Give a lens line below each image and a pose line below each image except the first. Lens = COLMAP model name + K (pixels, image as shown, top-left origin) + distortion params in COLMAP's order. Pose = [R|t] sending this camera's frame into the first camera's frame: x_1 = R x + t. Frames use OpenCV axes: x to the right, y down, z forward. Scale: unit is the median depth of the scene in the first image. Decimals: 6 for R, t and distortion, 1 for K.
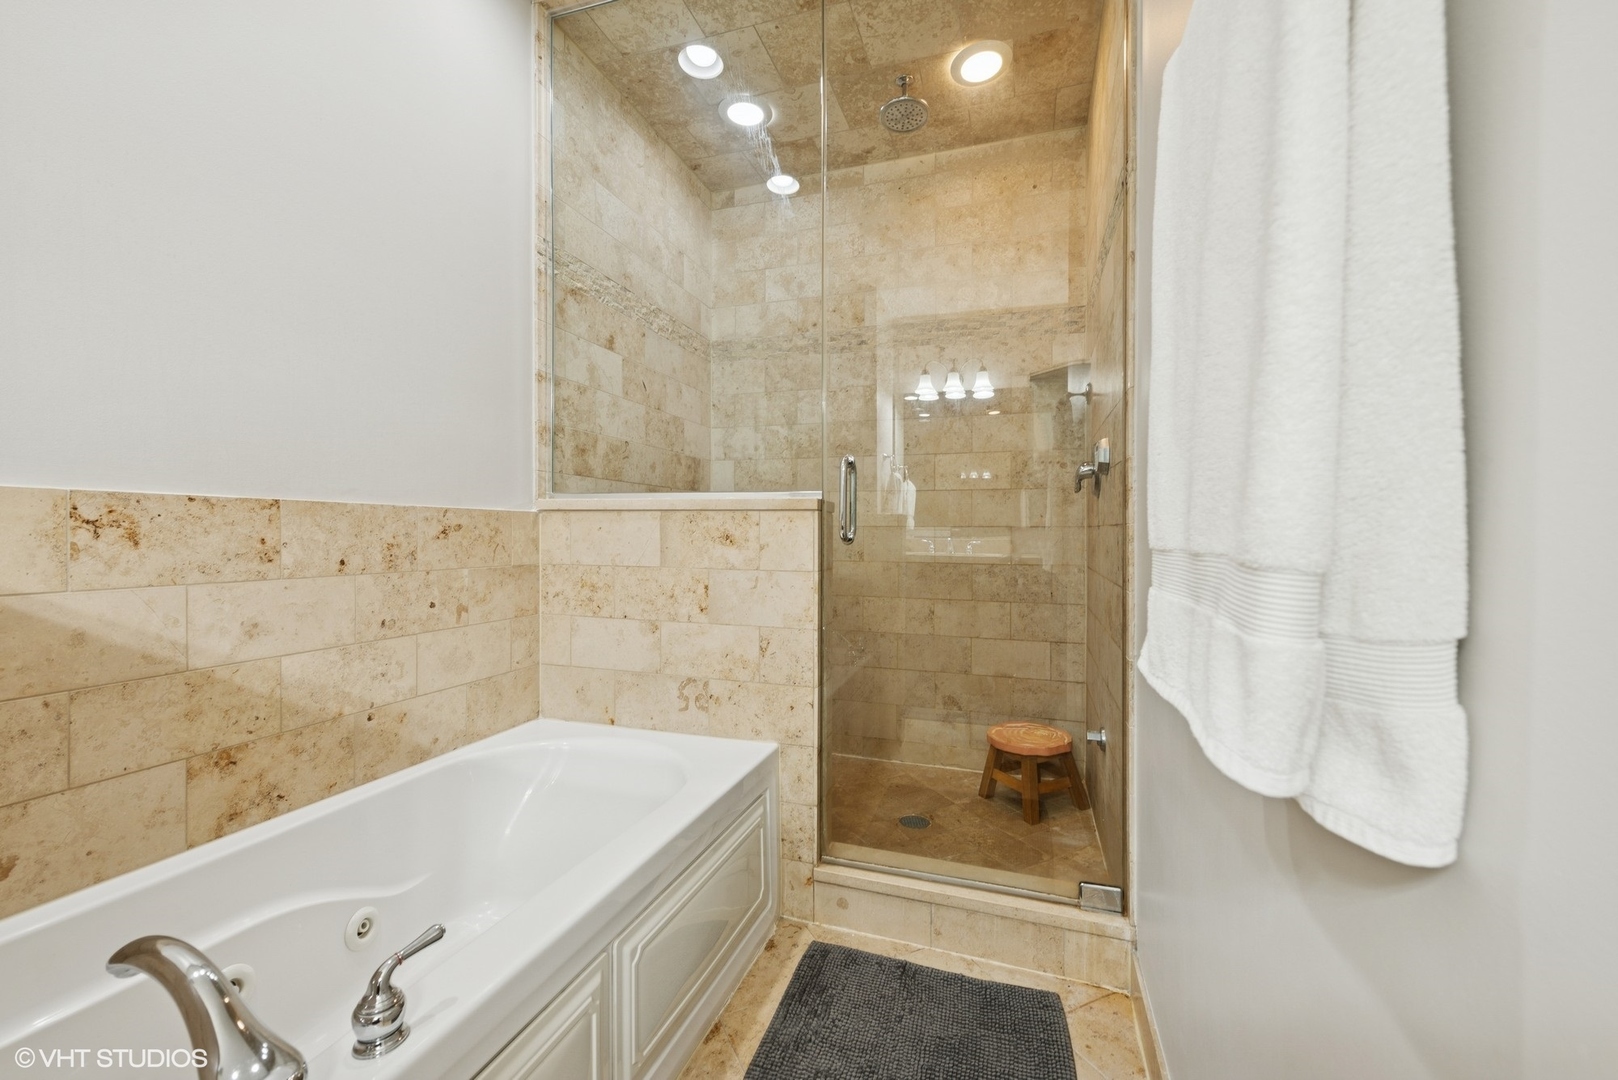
lens RADIAL K [[668.2, 0, 801.6], [0, 668.2, 539.7], [0, 0, 1]] dist [0.006770, -0.001148]
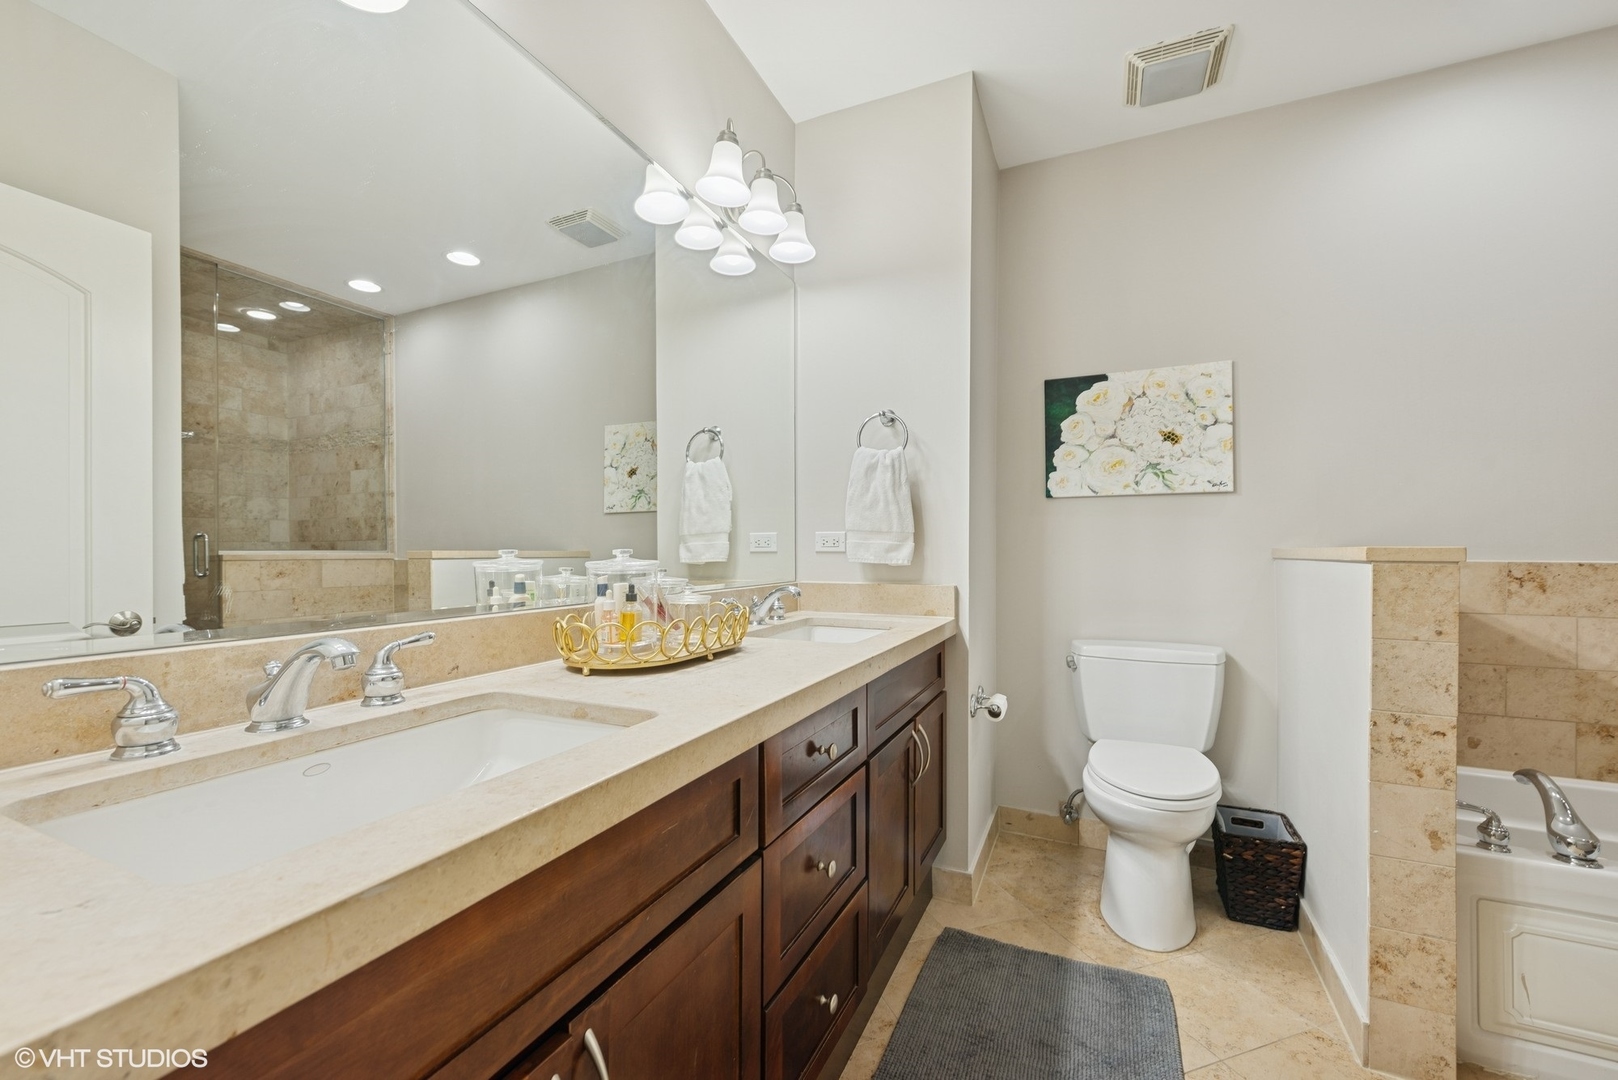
lens RADIAL K [[668.2, 0, 806.0], [0, 668.2, 548.1], [0, 0, 1]] dist [0.006770, -0.001148]
pose [[-0.083108, -0.000534, -0.996540, 0.940871], [-0.011823, 0.999930, 0.000450, -0.084935], [0.996470, 0.011820, -0.083108, -0.796048]]
